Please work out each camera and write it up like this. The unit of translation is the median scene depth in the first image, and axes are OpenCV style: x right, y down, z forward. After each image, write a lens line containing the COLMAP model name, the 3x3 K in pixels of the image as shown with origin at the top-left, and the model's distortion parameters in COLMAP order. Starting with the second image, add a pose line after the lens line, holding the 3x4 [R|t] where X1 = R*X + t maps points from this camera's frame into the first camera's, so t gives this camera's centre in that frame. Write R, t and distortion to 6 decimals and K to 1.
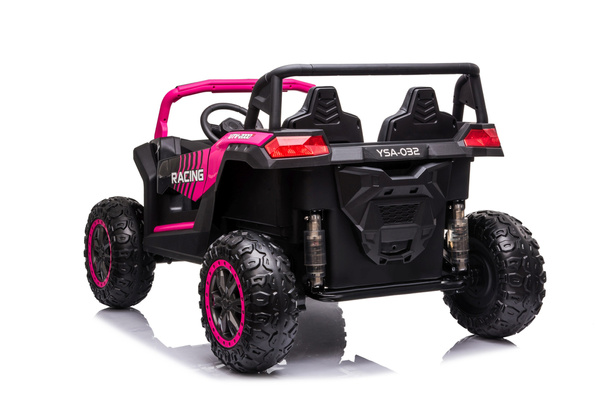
lens RADIAL K [[1139.0, 0, 302.7], [0, 1139.0, 214.4], [0, 0, 1]] dist [0.072166, 0.000000]
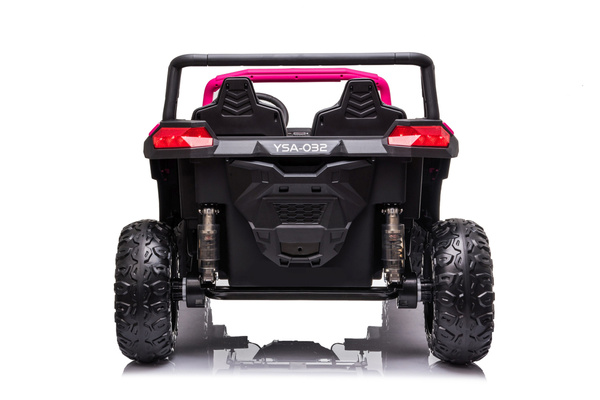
lens RADIAL K [[1139.0, 0, 294.2], [0, 1139.0, 167.1], [0, 0, 1]] dist [0.072166, 0.000000]
pose [[0.869693, 0.047587, -0.491293, 0.540950], [-0.061851, 0.998003, -0.012822, -0.026300], [0.489702, 0.041538, 0.870900, 0.181399]]
